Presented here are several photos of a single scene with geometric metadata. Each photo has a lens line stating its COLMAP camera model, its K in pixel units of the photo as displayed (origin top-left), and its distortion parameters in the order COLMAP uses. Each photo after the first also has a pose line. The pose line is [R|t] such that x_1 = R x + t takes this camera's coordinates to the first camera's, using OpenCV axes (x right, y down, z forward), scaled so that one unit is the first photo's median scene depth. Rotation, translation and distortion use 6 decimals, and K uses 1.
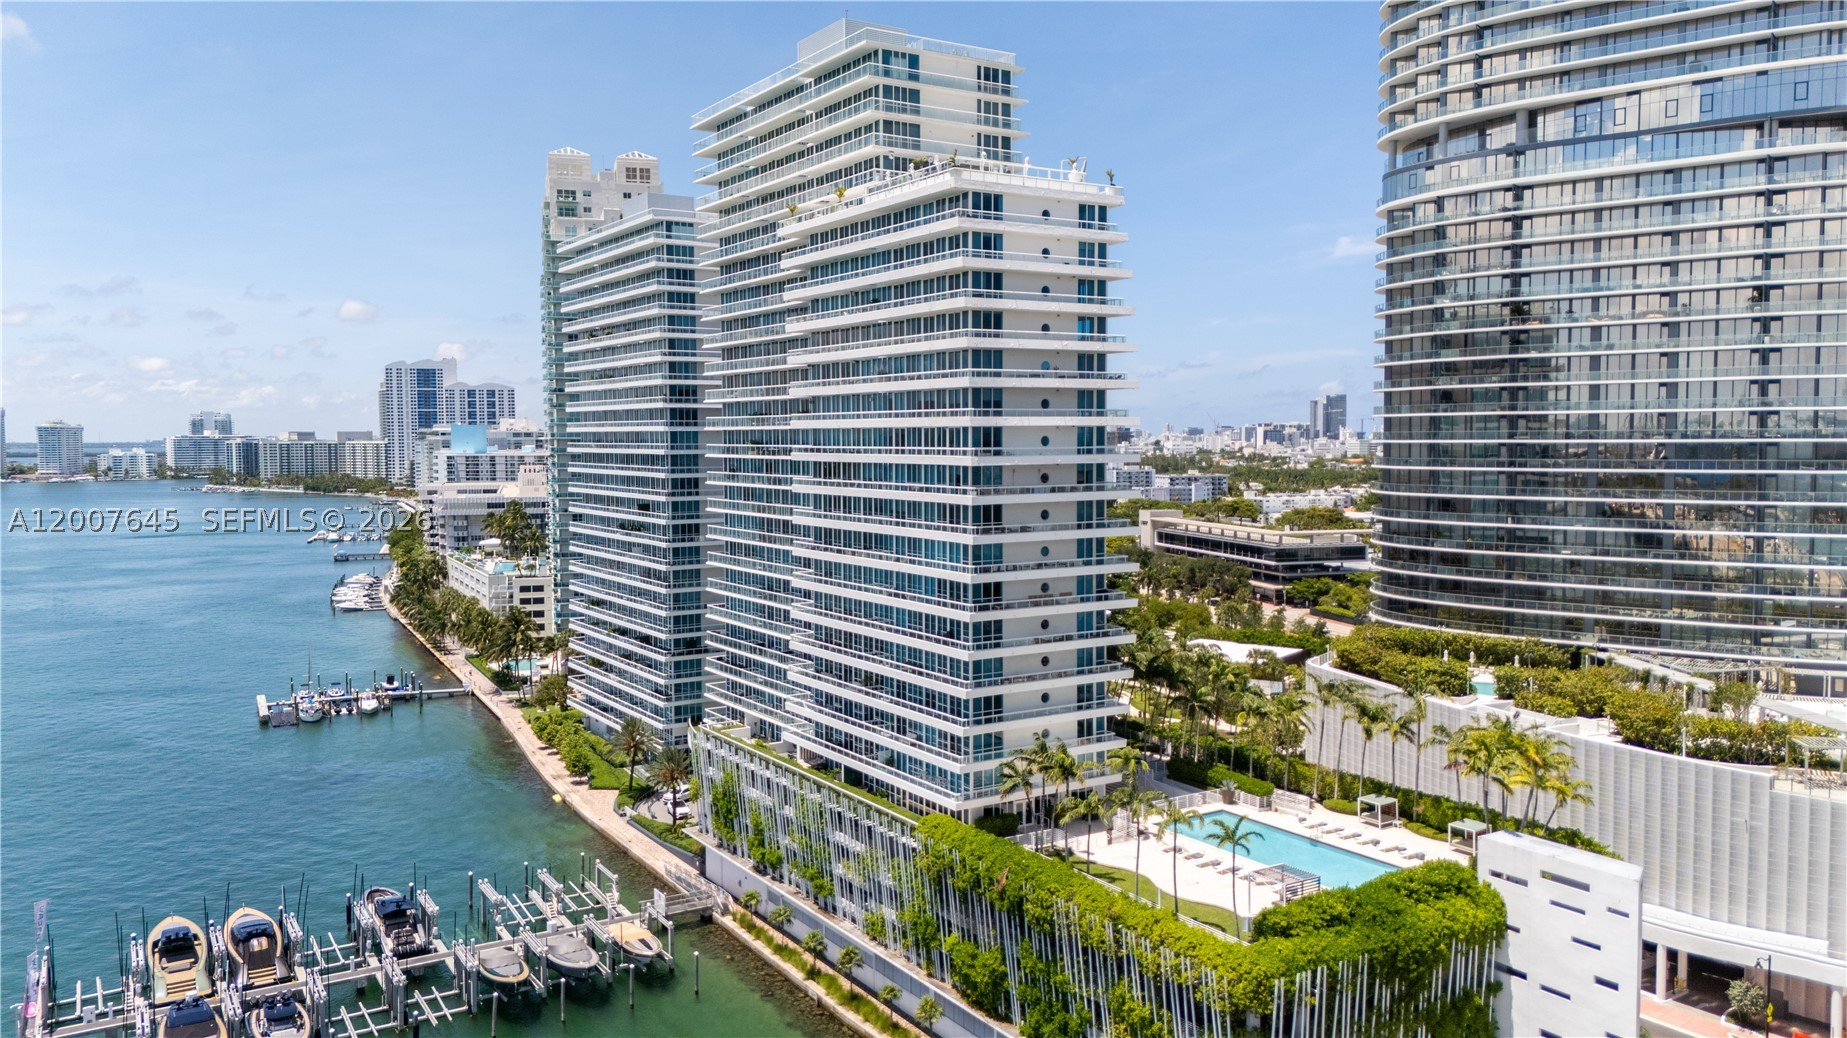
lens RADIAL K [[1362.8, 0, 933.1], [0, 1362.8, 519.0], [0, 0, 1]] dist [0.084047, -0.087342]
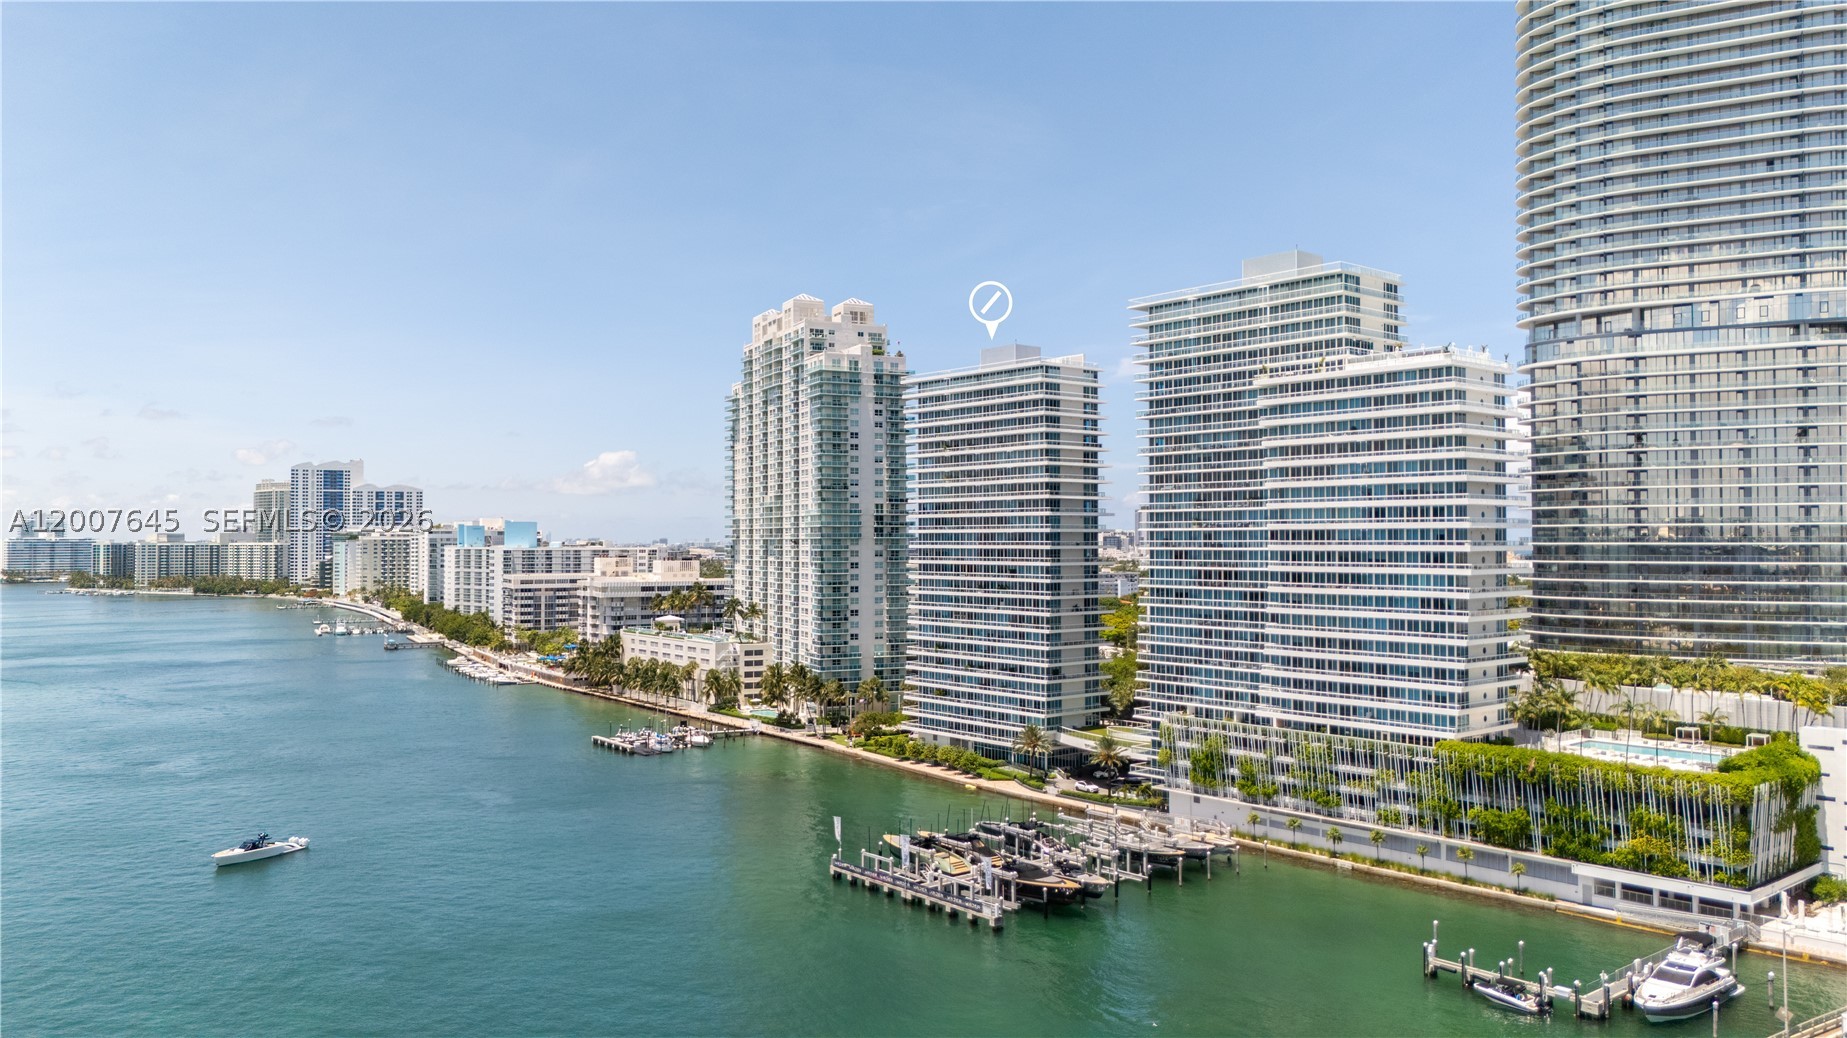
lens RADIAL K [[1362.8, 0, 933.1], [0, 1362.8, 519.0], [0, 0, 1]] dist [0.084047, -0.087342]
pose [[0.989462, 0.006919, 0.144626, -0.698391], [0.004541, 0.996884, -0.078754, 0.065123], [-0.144720, 0.078581, 0.986347, -0.464681]]
